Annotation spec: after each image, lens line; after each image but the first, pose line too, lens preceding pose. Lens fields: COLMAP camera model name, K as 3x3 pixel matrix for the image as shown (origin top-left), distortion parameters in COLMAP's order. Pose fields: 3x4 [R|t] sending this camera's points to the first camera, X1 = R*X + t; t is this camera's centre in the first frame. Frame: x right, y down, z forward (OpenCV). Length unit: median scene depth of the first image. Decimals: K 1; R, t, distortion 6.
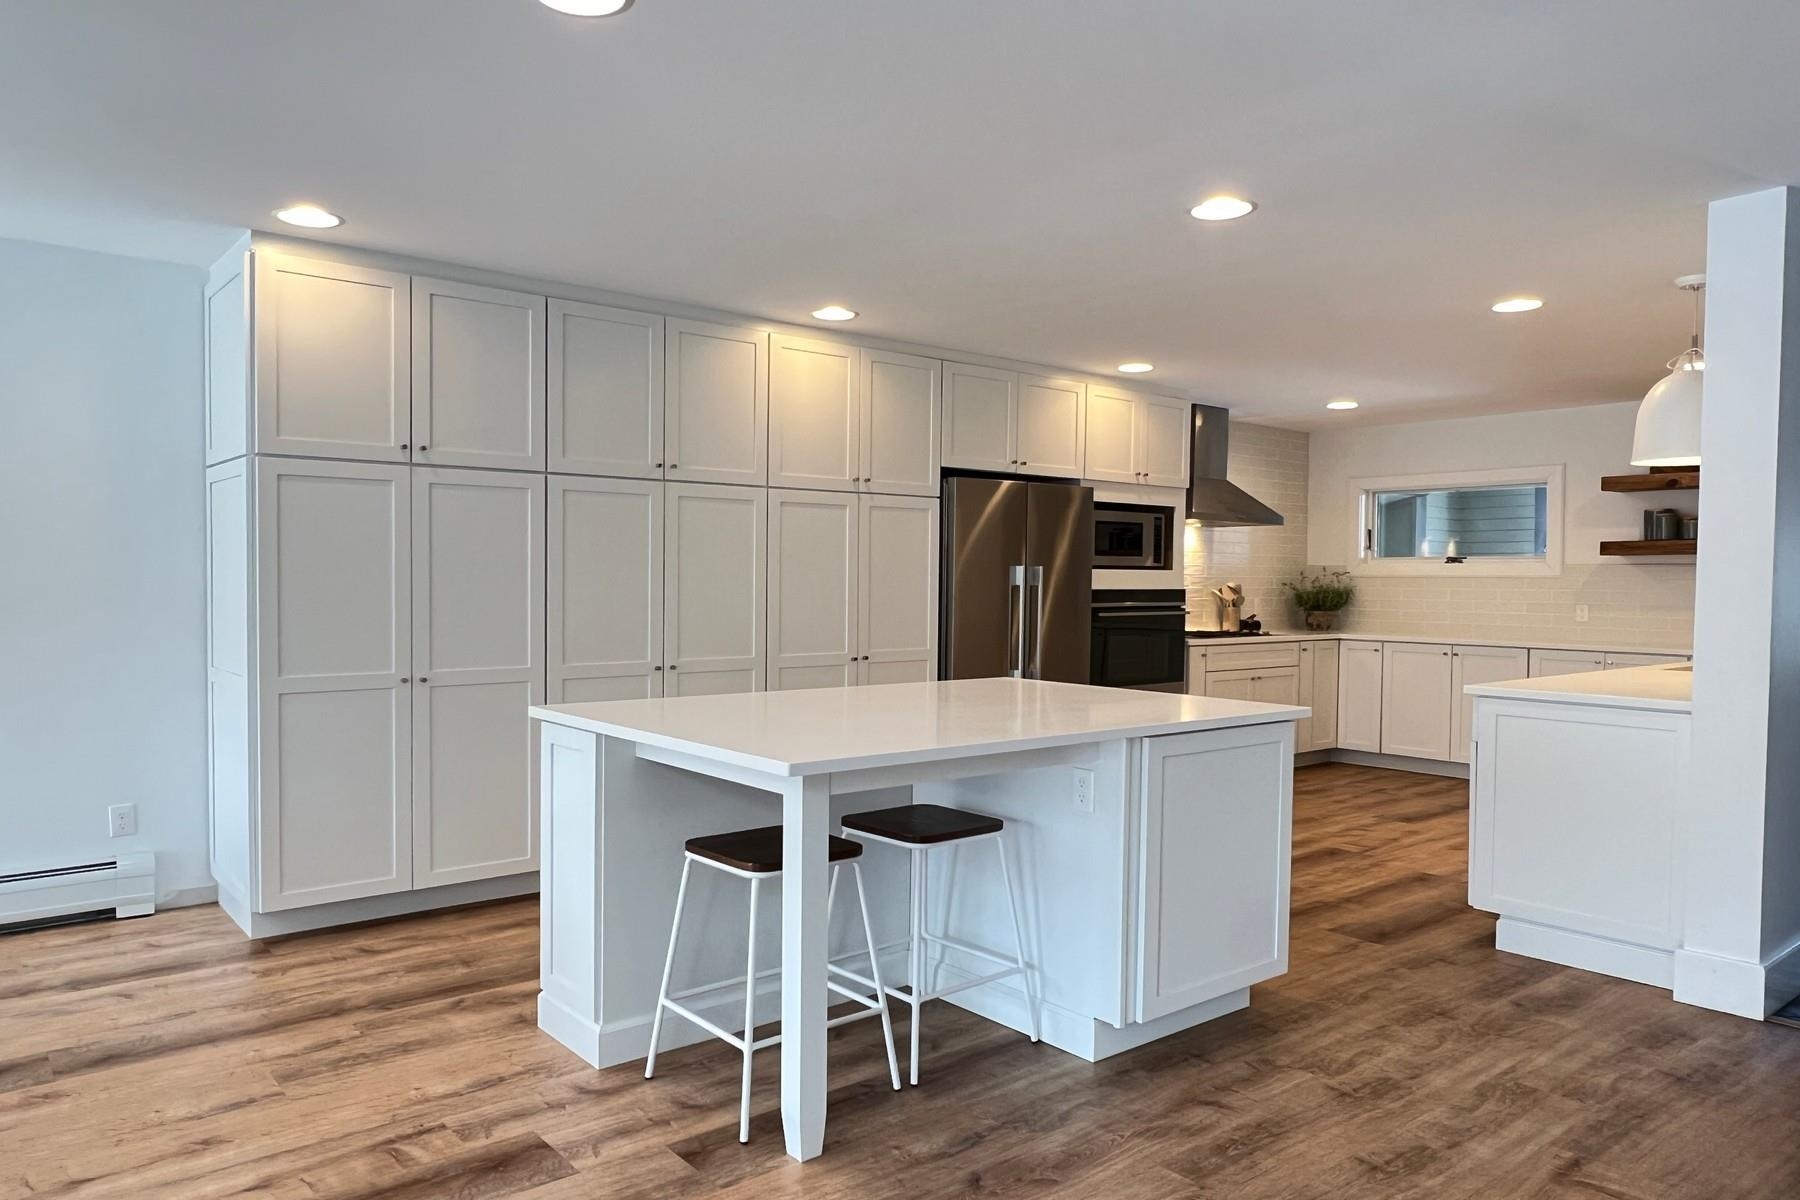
lens RADIAL K [[1204.9, 0, 892.6], [0, 1204.9, 593.6], [0, 0, 1]] dist [0.001915, -0.002090]
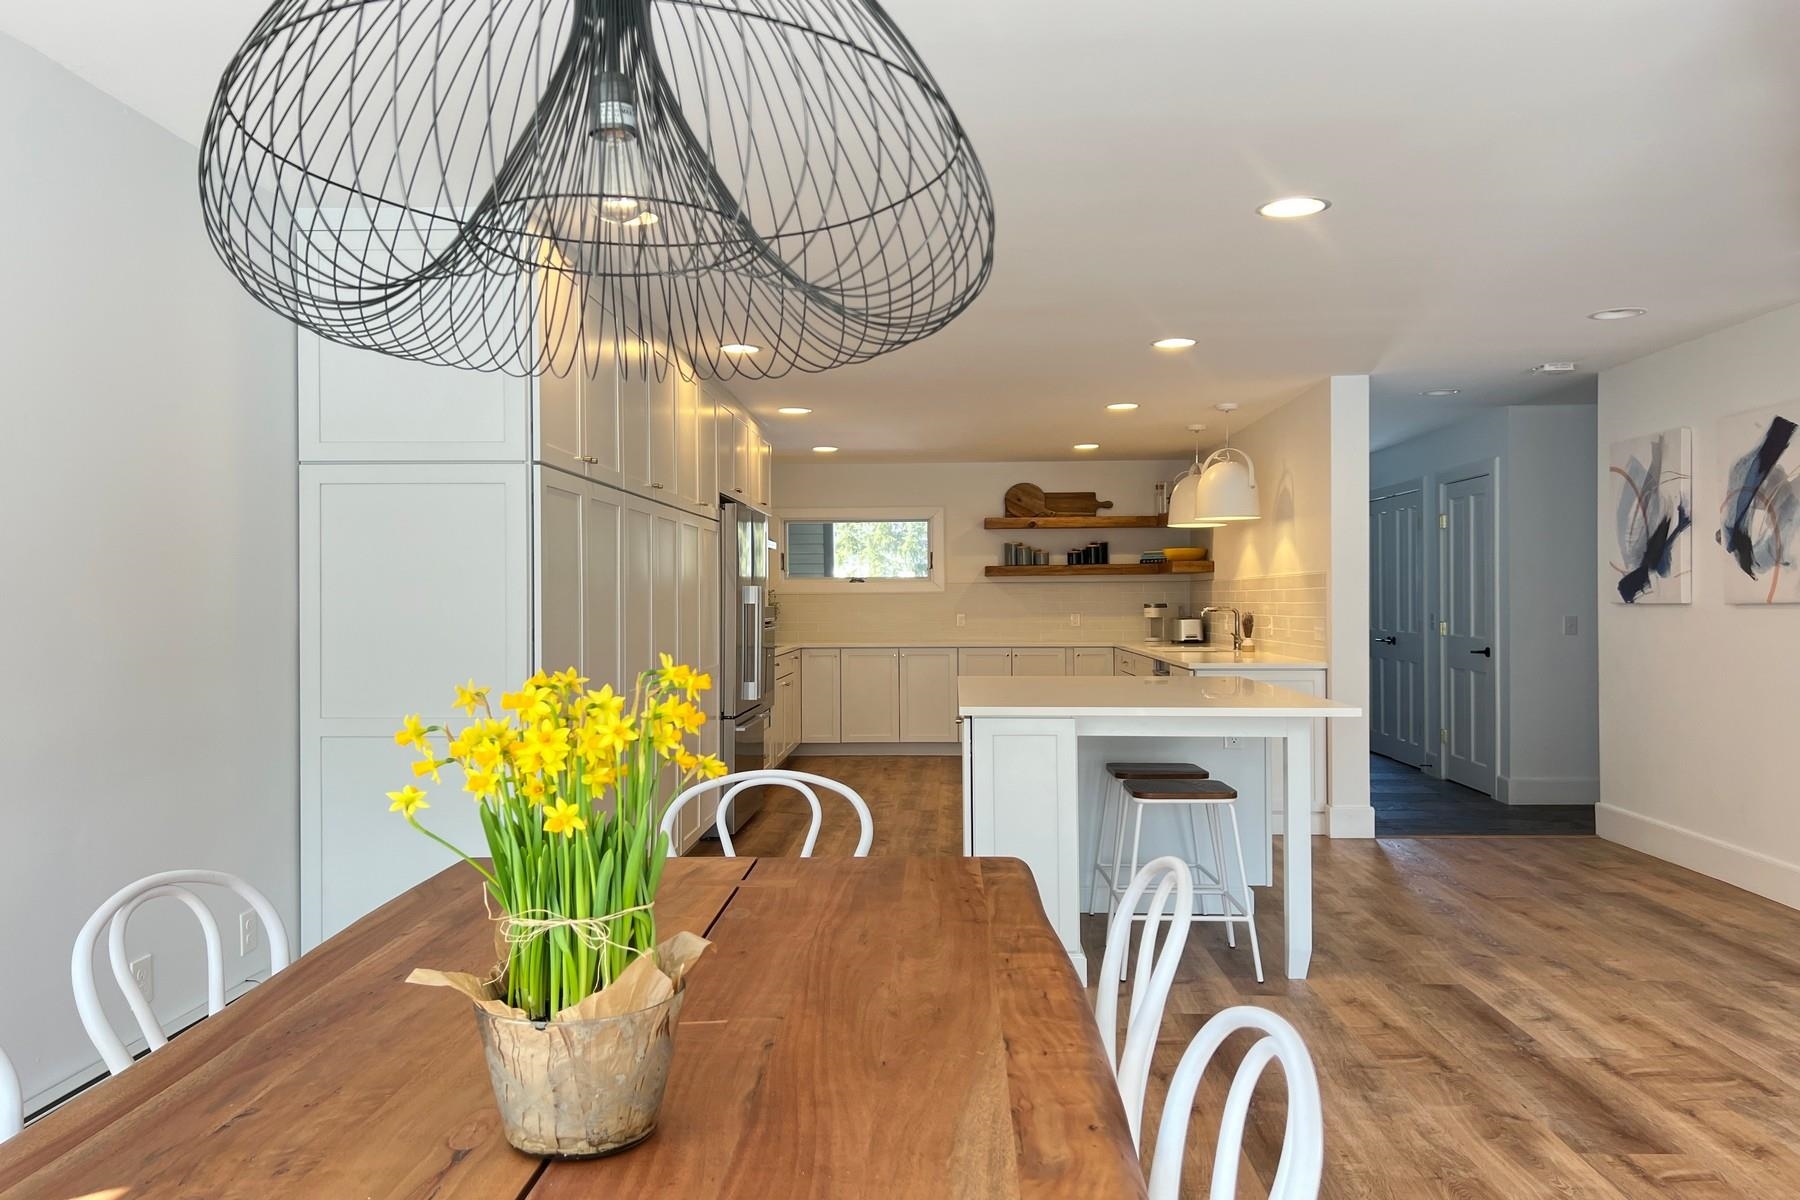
lens RADIAL K [[1349.1, 0, 897.7], [0, 1349.1, 597.3], [0, 0, 1]] dist [0.013699, 0.001080]
pose [[0.659700, -0.010286, 0.751459, -0.548390], [0.019023, 0.999815, -0.003014, -0.005420], [-0.751288, 0.016283, 0.659773, 0.079432]]
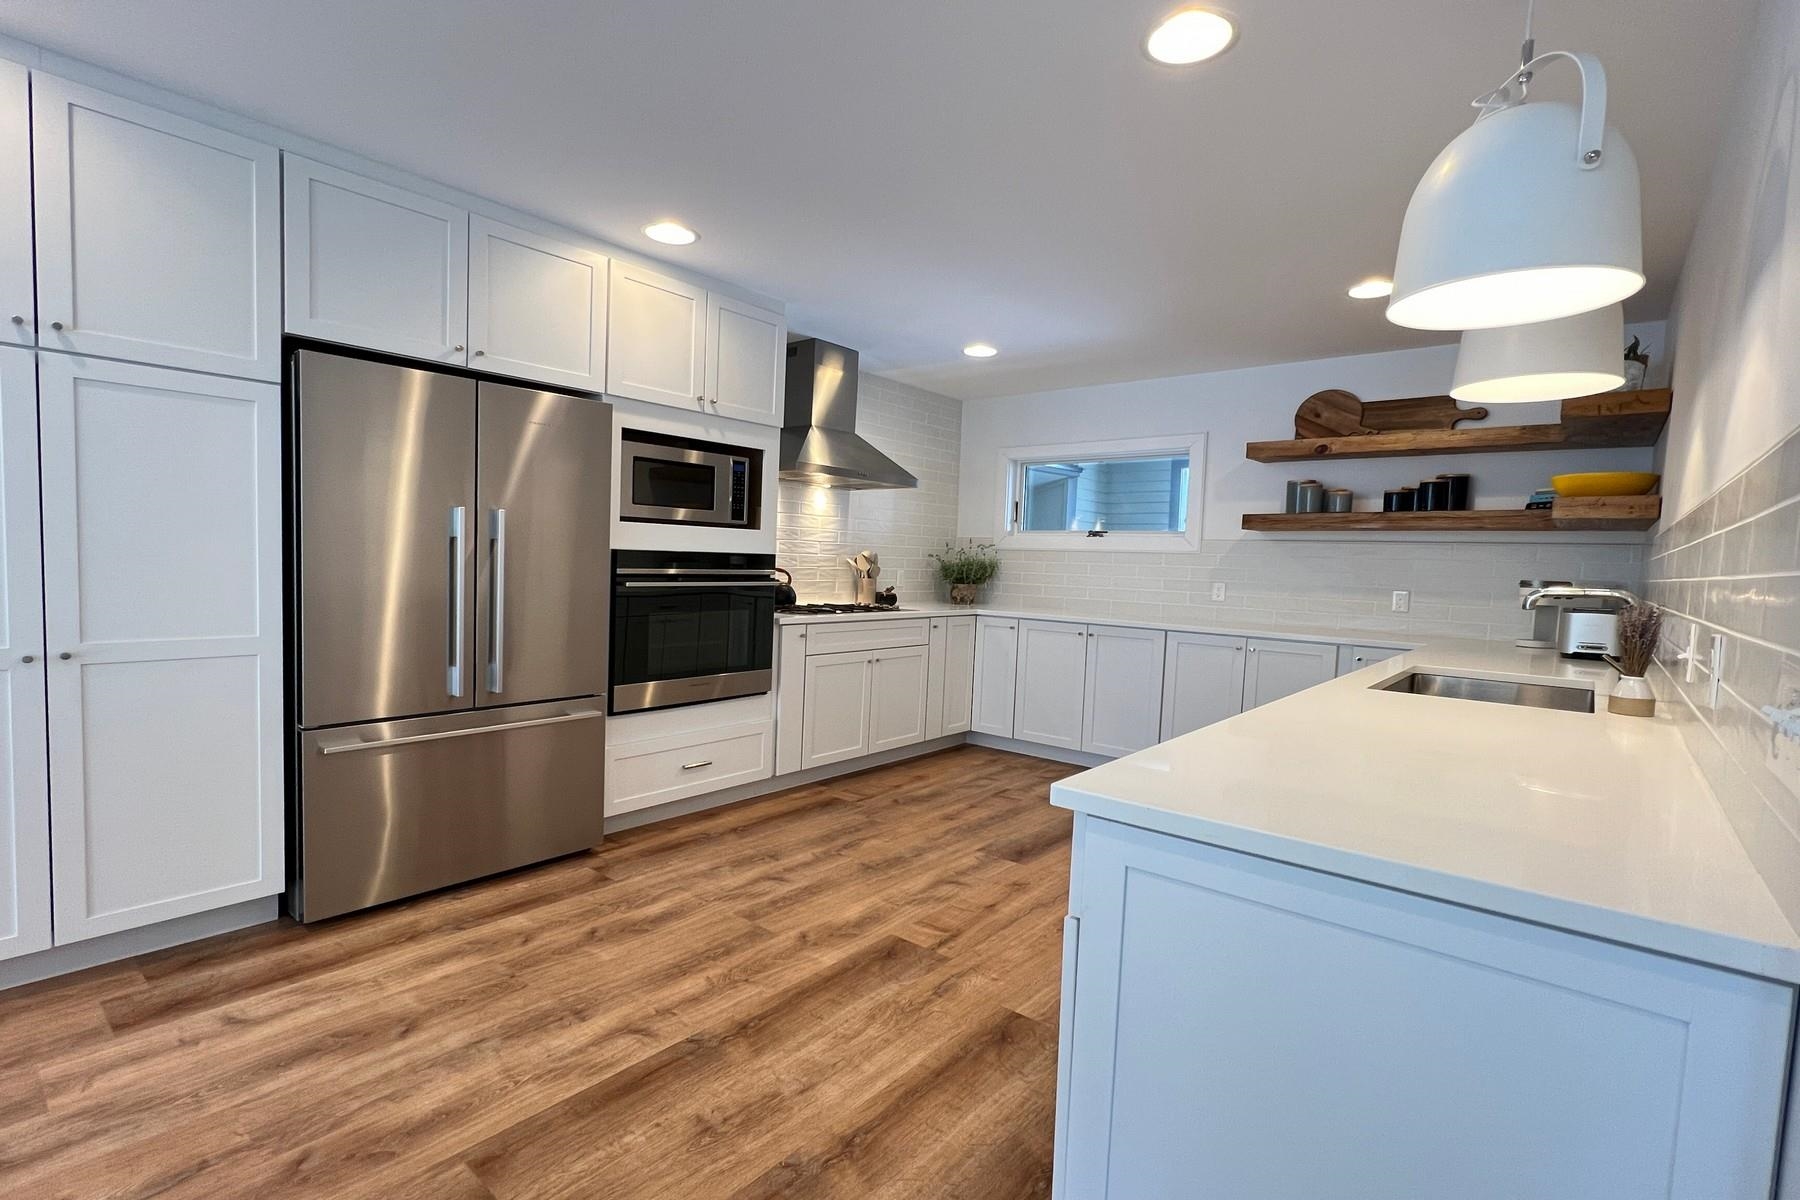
lens RADIAL K [[840.9, 0, 904.2], [0, 840.9, 610.3], [0, 0, 1]] dist [0.002915, -0.000204]
pose [[0.980373, 0.012607, 0.196750, 0.193939], [-0.022733, 0.998525, 0.049296, 0.003539], [-0.195839, -0.052801, 0.979214, 0.387210]]
